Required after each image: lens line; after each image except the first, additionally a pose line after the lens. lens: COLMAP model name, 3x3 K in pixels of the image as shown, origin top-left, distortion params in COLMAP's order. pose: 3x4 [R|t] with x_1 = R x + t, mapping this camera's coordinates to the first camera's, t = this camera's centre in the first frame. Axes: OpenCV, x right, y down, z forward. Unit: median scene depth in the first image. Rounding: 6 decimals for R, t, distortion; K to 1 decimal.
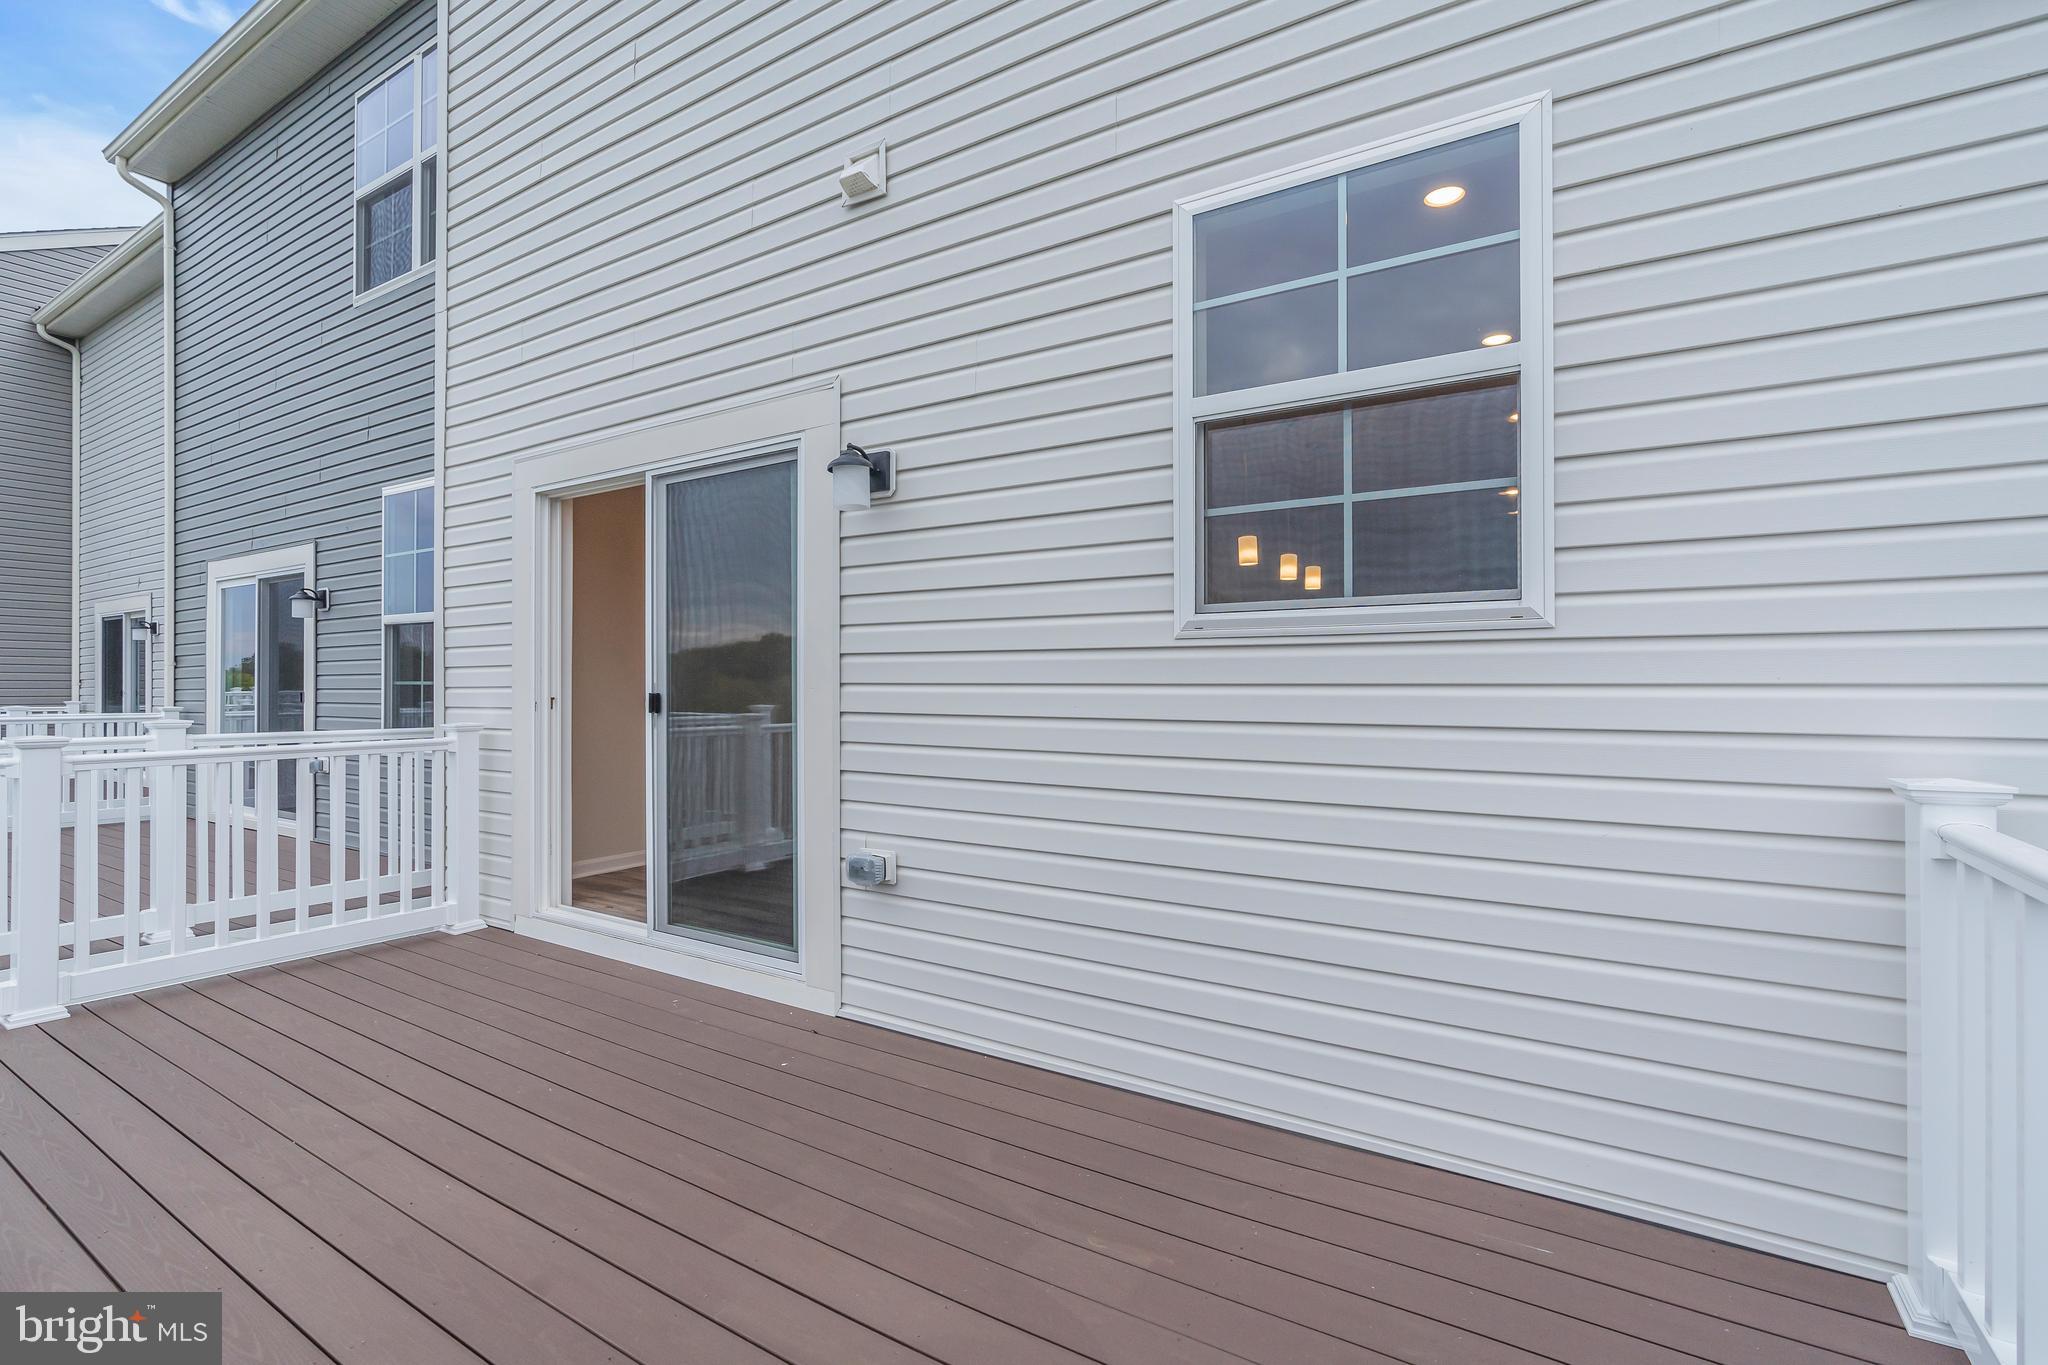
lens RADIAL K [[968.3, 0, 1024.0], [0, 968.3, 682.5], [0, 0, 1]] dist [0.000577, -0.000092]
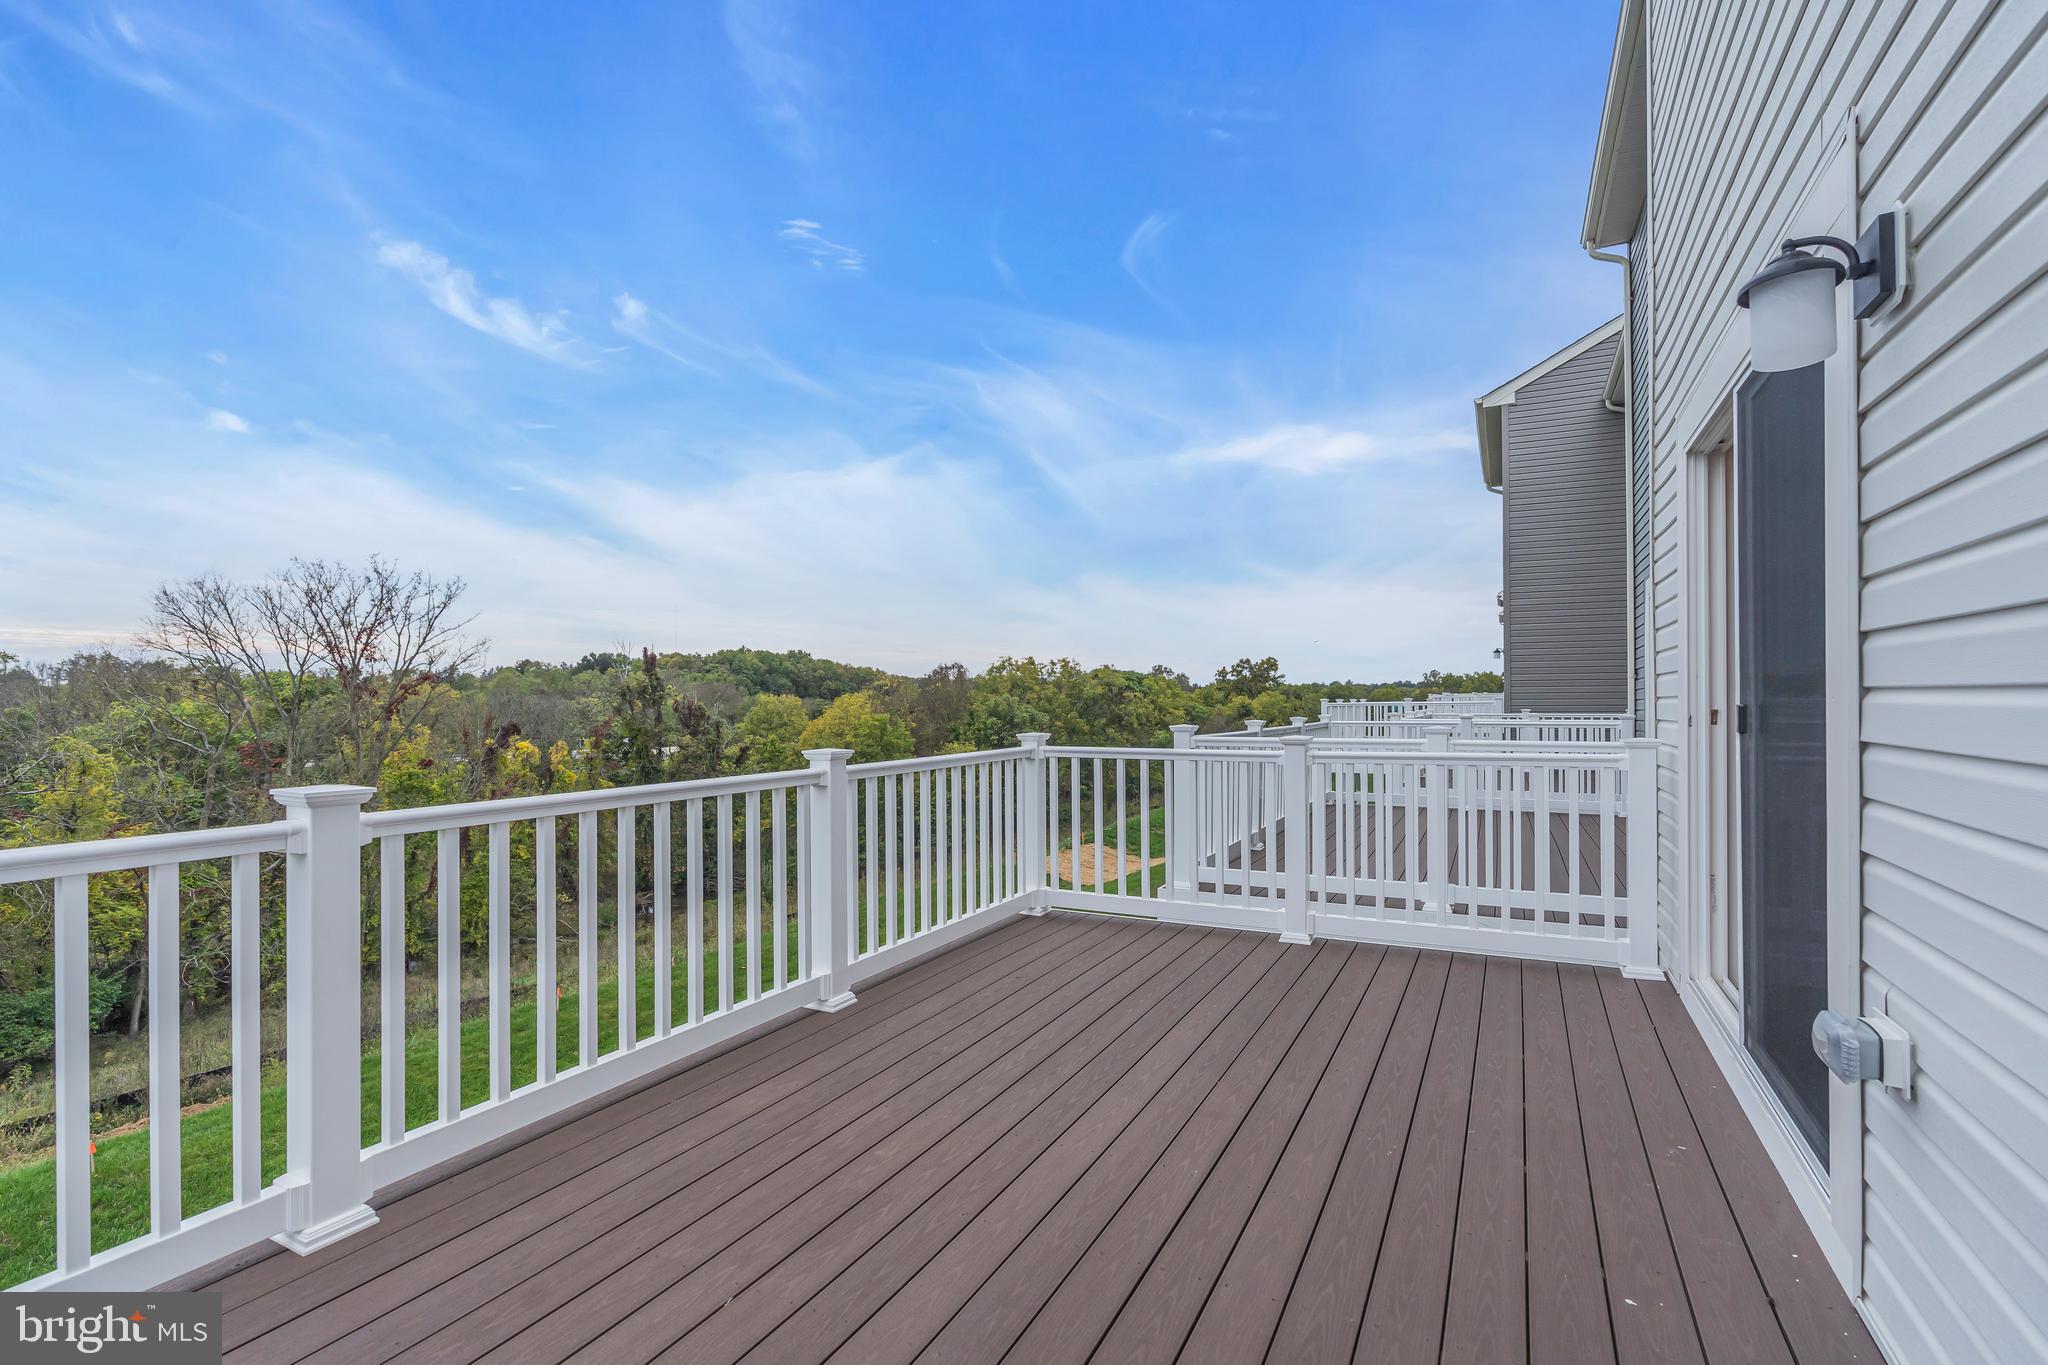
lens RADIAL K [[940.5, 0, 1033.4], [0, 940.5, 711.9], [0, 0, 1]] dist [0.001389, 0.000047]
pose [[0.112630, 0.008998, -0.993596, 0.215275], [0.010459, 0.999893, 0.010240, 0.003207], [0.993582, -0.011545, 0.112524, 0.385170]]
